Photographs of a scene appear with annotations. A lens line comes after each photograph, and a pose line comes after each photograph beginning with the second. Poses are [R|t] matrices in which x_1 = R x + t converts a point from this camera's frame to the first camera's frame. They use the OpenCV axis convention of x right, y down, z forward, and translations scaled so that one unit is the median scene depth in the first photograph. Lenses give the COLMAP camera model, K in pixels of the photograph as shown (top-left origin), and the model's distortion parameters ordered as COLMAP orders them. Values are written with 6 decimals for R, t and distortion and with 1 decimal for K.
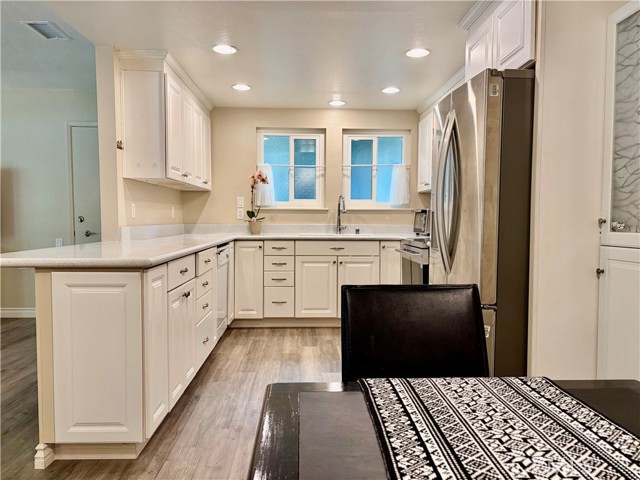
lens RADIAL K [[484.7, 0, 320.7], [0, 484.7, 248.1], [0, 0, 1]] dist [0.038010, -0.017705]
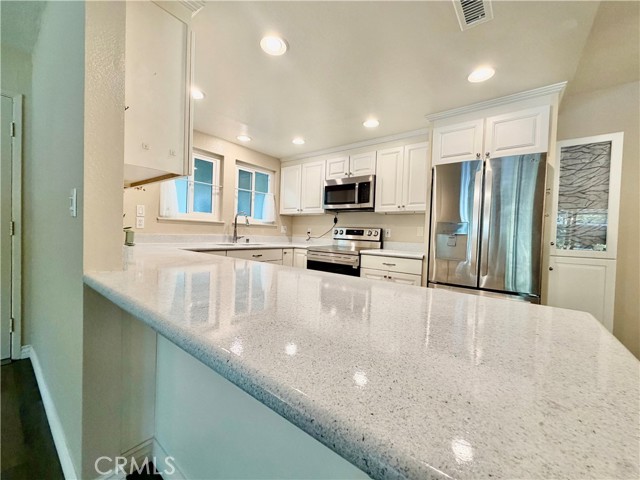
lens RADIAL K [[255.8, 0, 319.5], [0, 255.8, 238.7], [0, 0, 1]] dist [-0.001770, 0.000248]
pose [[0.644782, 0.001466, 0.764365, -0.357229], [0.013037, 0.999832, -0.012915, -0.031677], [-0.764255, 0.018292, 0.644654, 0.455225]]
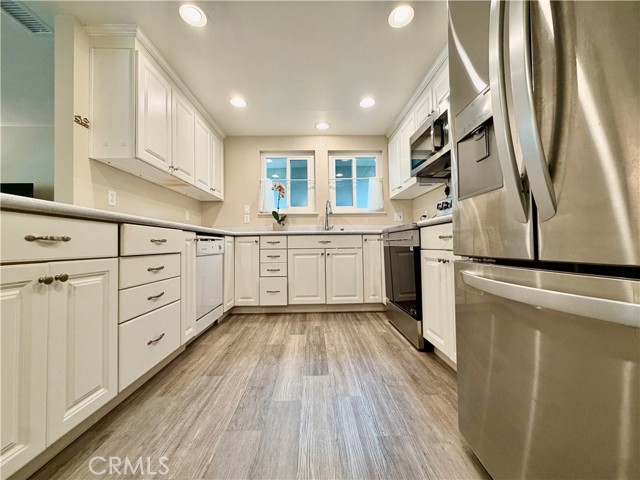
lens RADIAL K [[255.8, 0, 317.0], [0, 255.8, 238.2], [0, 0, 1]] dist [-0.001770, 0.000248]
pose [[0.999493, -0.020297, -0.024551, 0.030793], [0.018008, 0.995769, -0.090111, 0.045644], [0.026276, 0.089623, 0.995629, 0.397495]]
